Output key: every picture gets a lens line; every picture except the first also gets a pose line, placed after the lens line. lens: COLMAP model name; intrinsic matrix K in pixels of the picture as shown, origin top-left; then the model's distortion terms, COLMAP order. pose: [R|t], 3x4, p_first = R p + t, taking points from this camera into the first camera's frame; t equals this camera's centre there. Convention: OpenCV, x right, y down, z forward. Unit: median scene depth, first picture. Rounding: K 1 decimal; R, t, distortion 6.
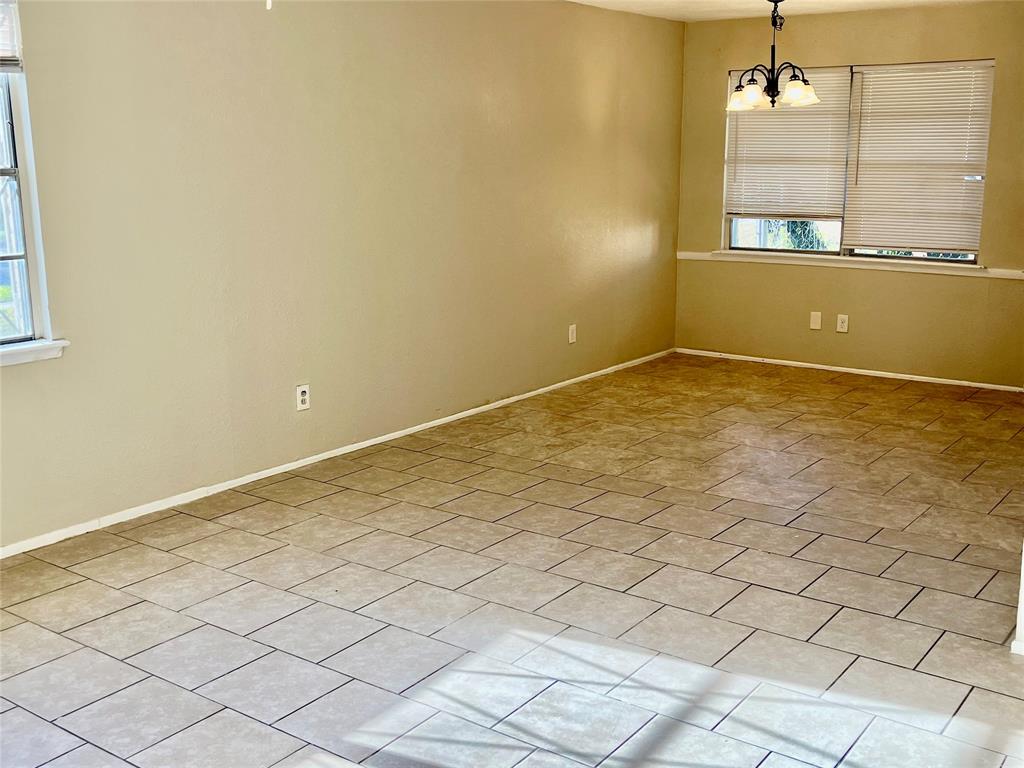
lens RADIAL K [[1096.5, 0, 516.7], [0, 1096.5, 377.8], [0, 0, 1]] dist [0.033542, 0.000000]
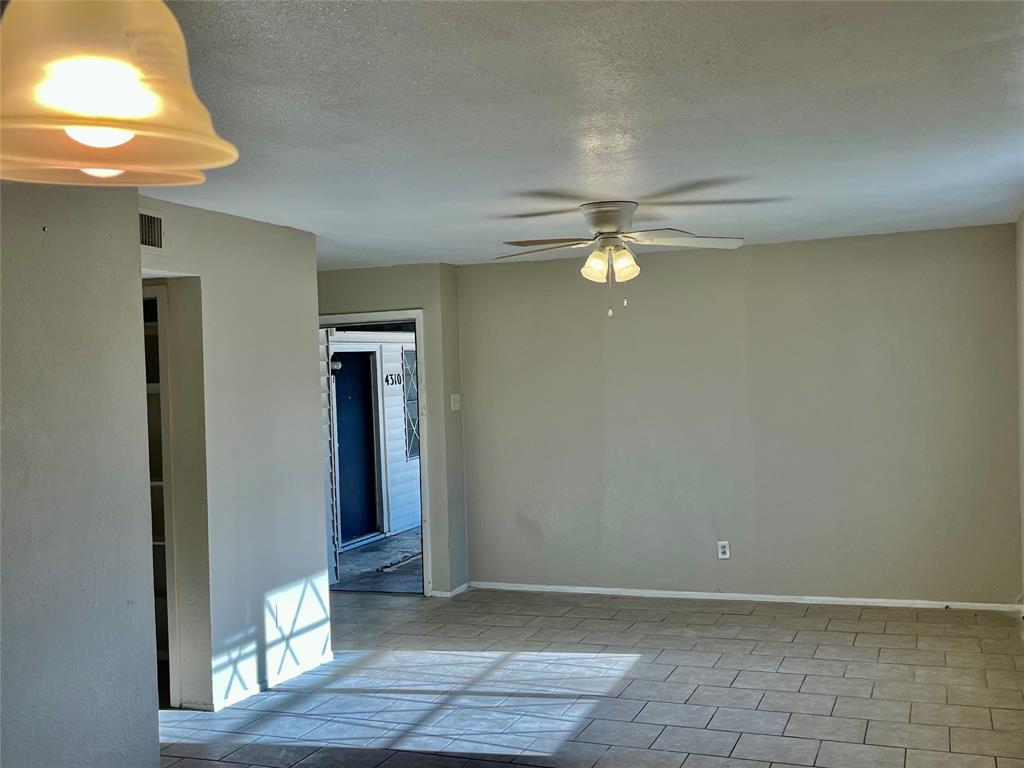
lens RADIAL K [[1096.5, 0, 517.0], [0, 1096.5, 393.1], [0, 0, 1]] dist [0.033542, 0.000000]
pose [[-0.963191, 0.039220, -0.265940, 0.210014], [-0.020290, 0.975870, 0.217407, -0.266964], [0.268050, 0.214800, -0.939154, 1.226368]]
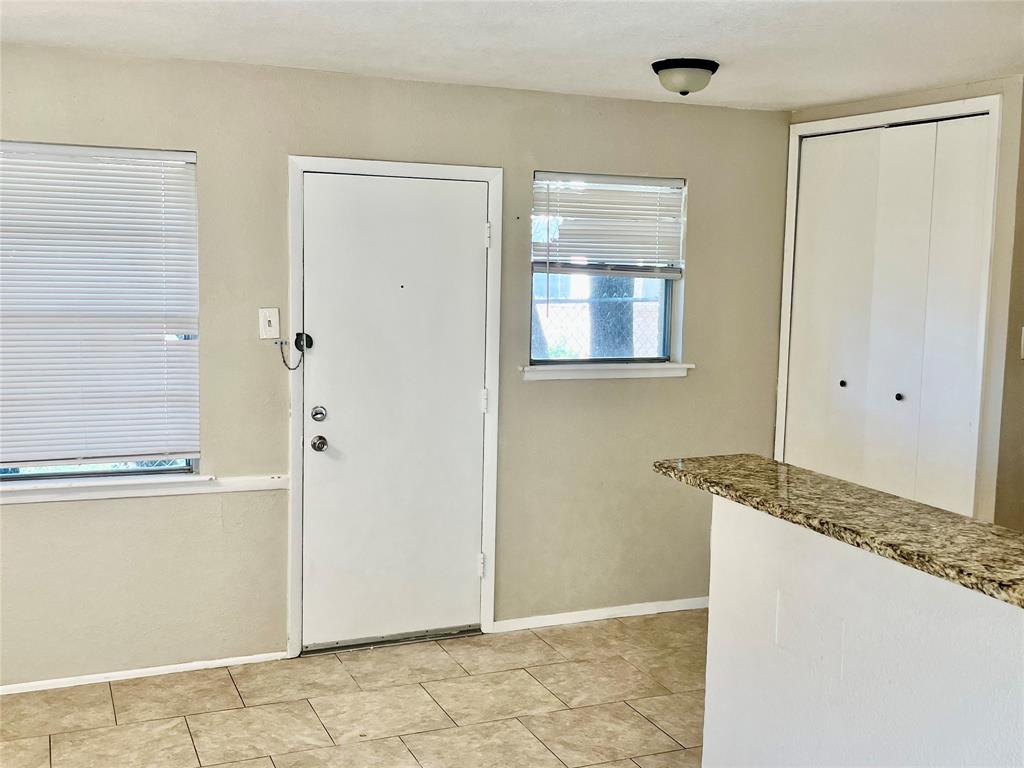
lens RADIAL K [[1096.5, 0, 513.2], [0, 1096.5, 383.5], [0, 0, 1]] dist [0.033542, 0.000000]
pose [[0.505943, -0.079187, 0.858924, -0.027598], [0.153230, 0.988190, 0.000846, -0.147178], [-0.848848, 0.131185, 0.512102, 0.611711]]
